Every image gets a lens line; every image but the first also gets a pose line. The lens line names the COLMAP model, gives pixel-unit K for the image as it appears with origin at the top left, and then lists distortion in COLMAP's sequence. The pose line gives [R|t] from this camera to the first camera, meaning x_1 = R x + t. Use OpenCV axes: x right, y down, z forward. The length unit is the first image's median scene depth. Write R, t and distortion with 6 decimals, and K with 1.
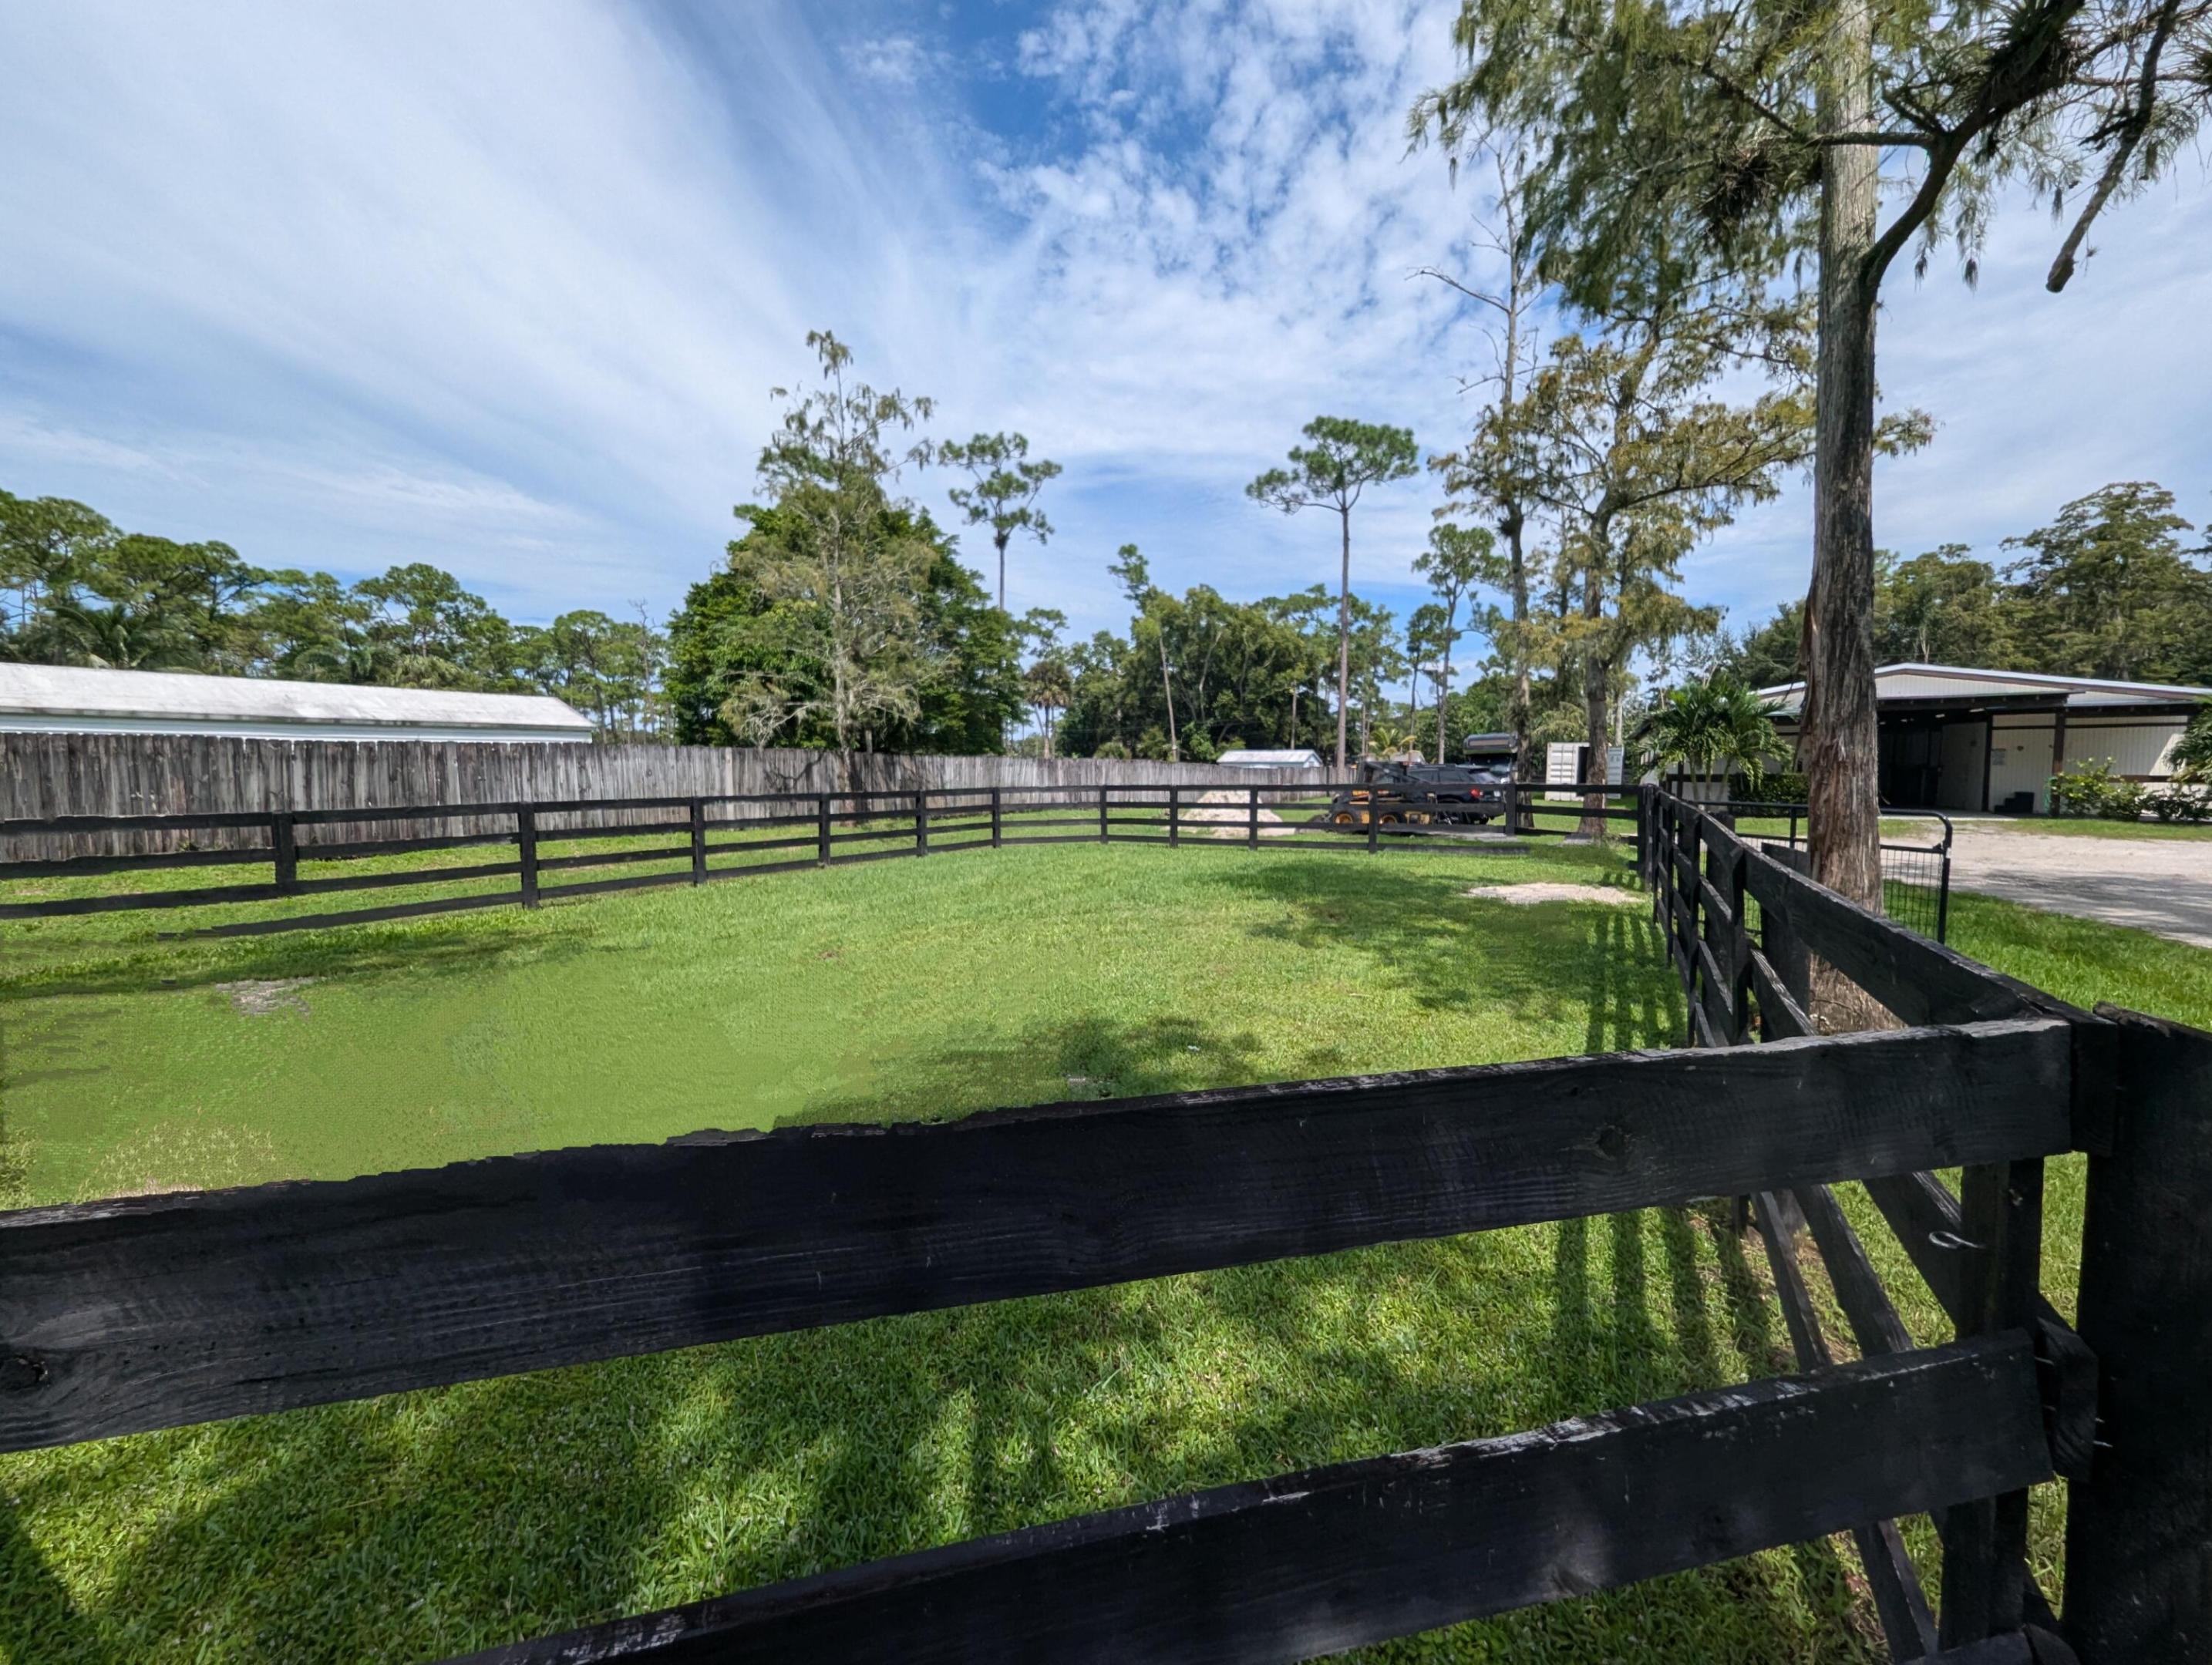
lens RADIAL K [[825.8, 0, 1106.0], [0, 825.8, 832.5], [0, 0, 1]] dist [-0.000133, -0.004652]
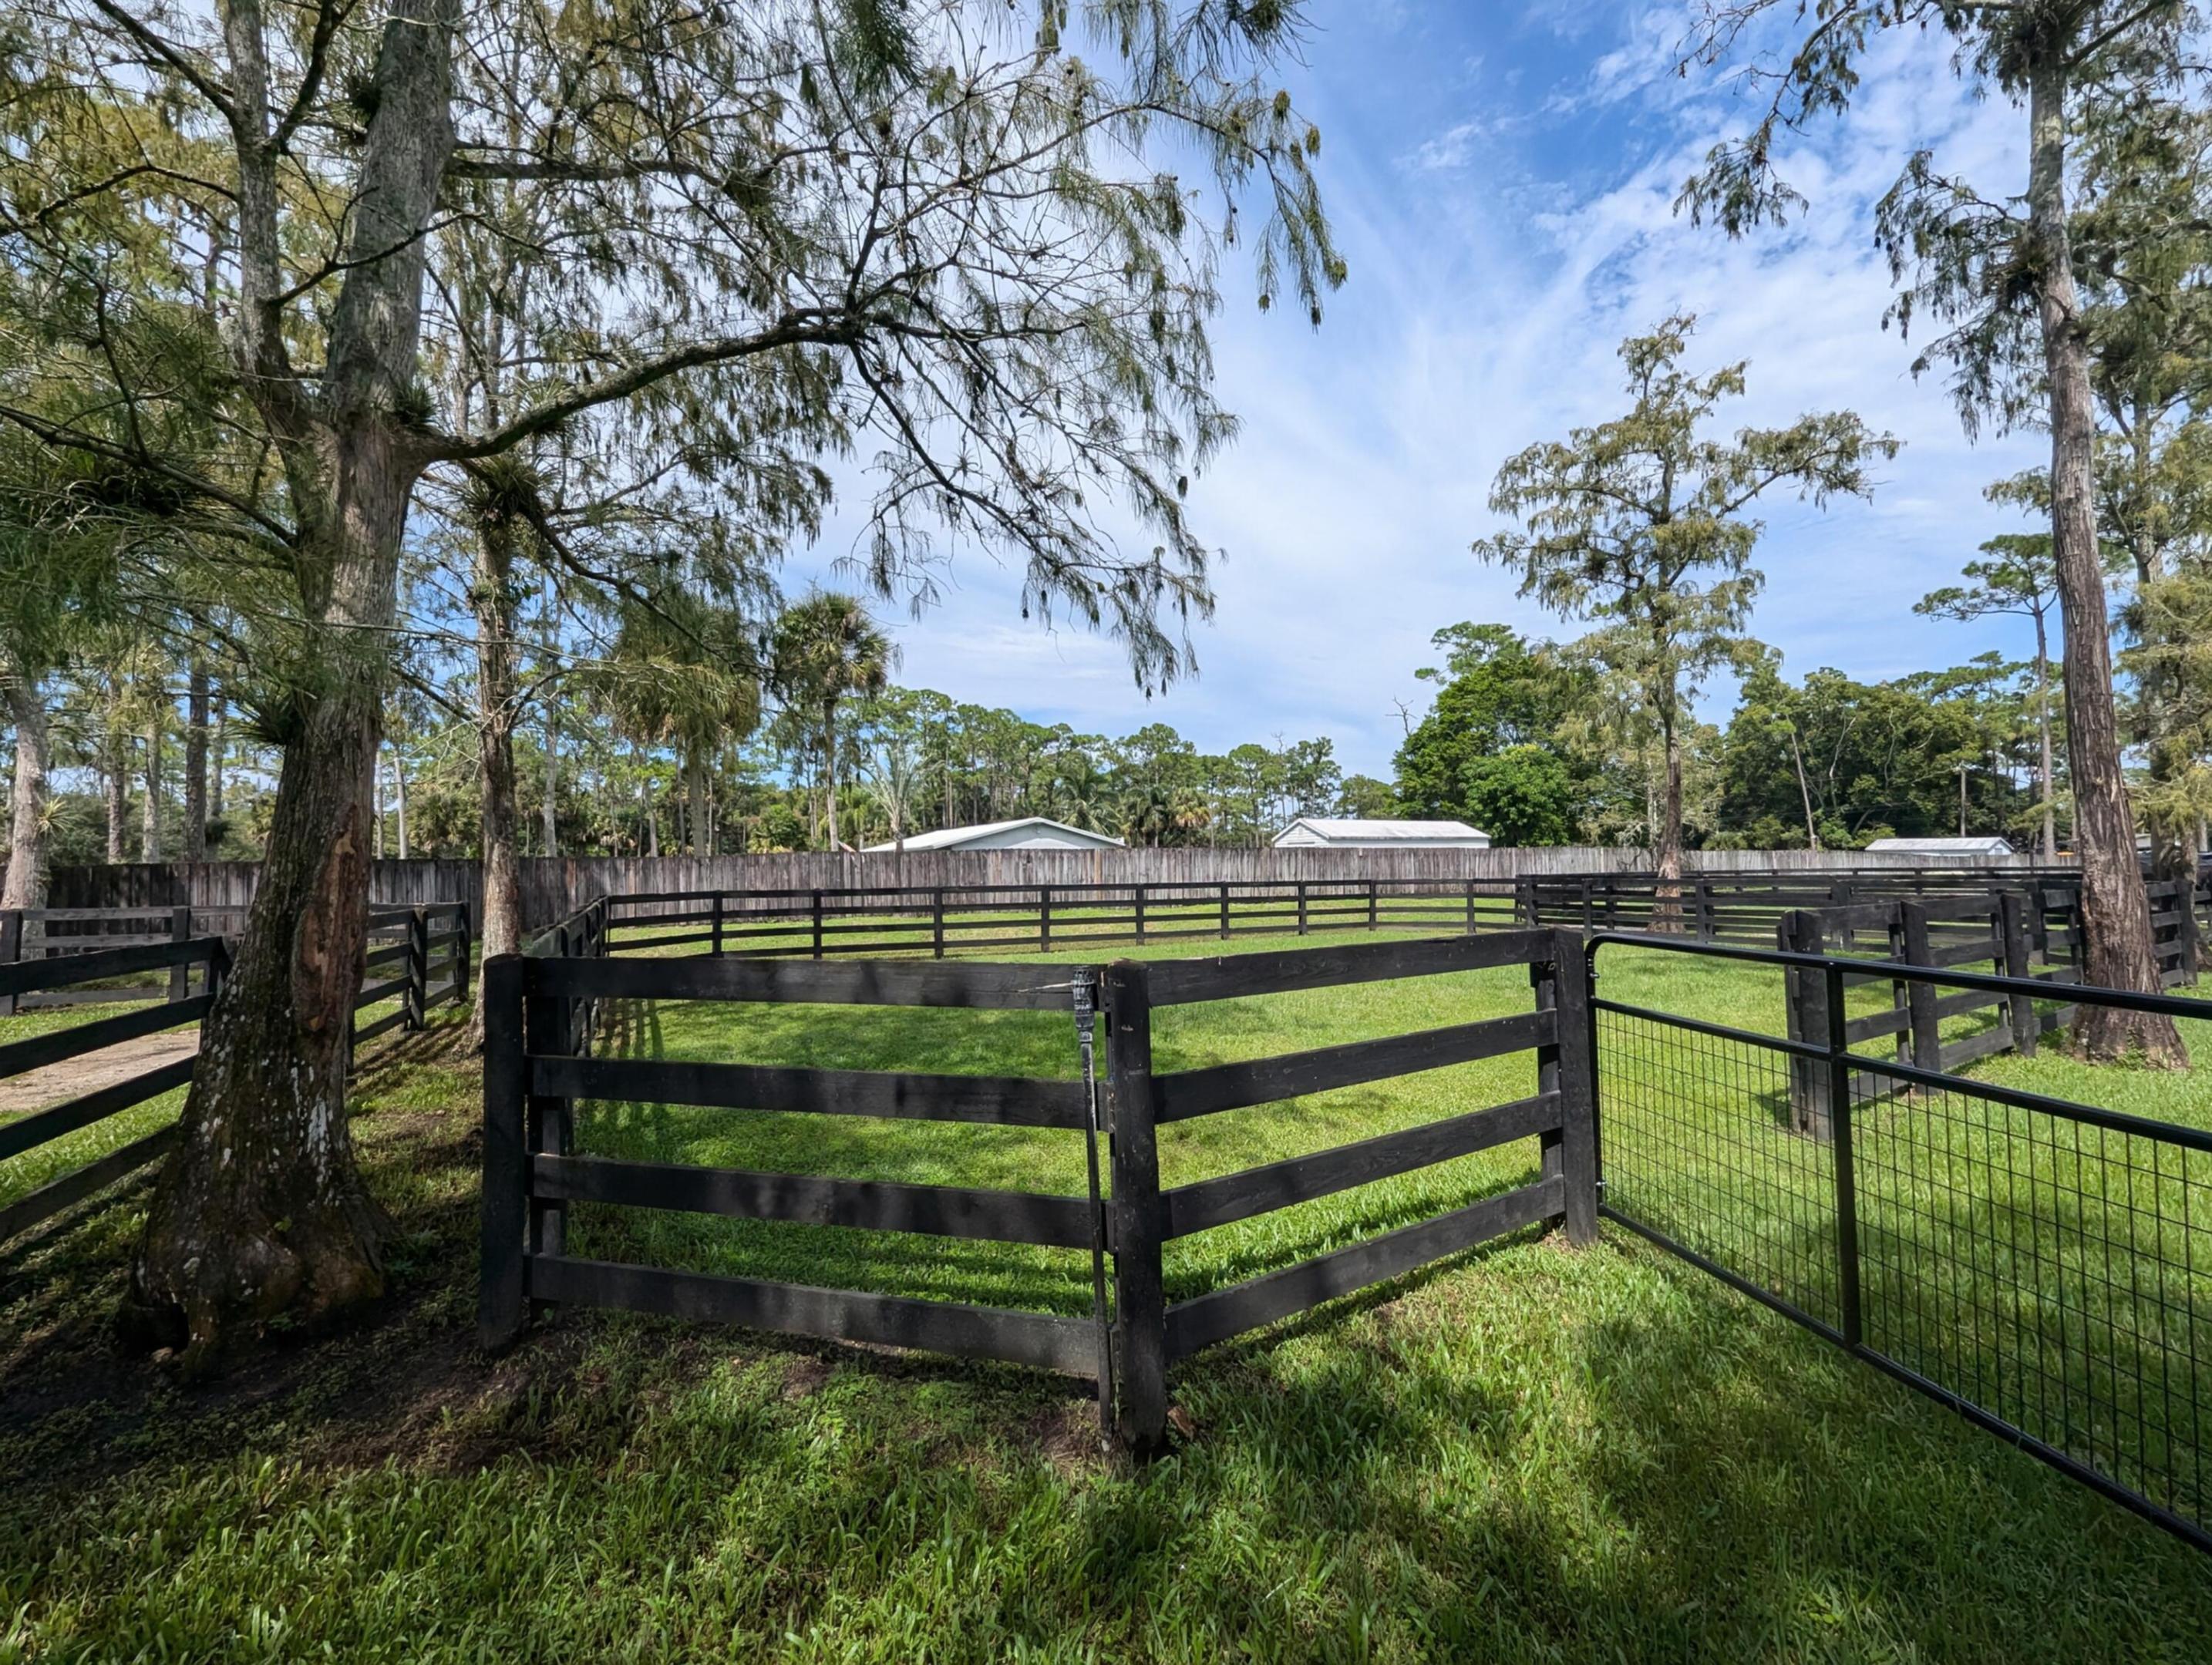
lens RADIAL K [[825.8, 0, 1106.0], [0, 825.8, 832.5], [0, 0, 1]] dist [-0.000133, -0.004652]
pose [[0.844675, -0.019991, -0.534907, -0.089176], [-0.037946, 0.994552, -0.097089, 0.019976], [0.533934, 0.102306, 0.839314, -0.264879]]
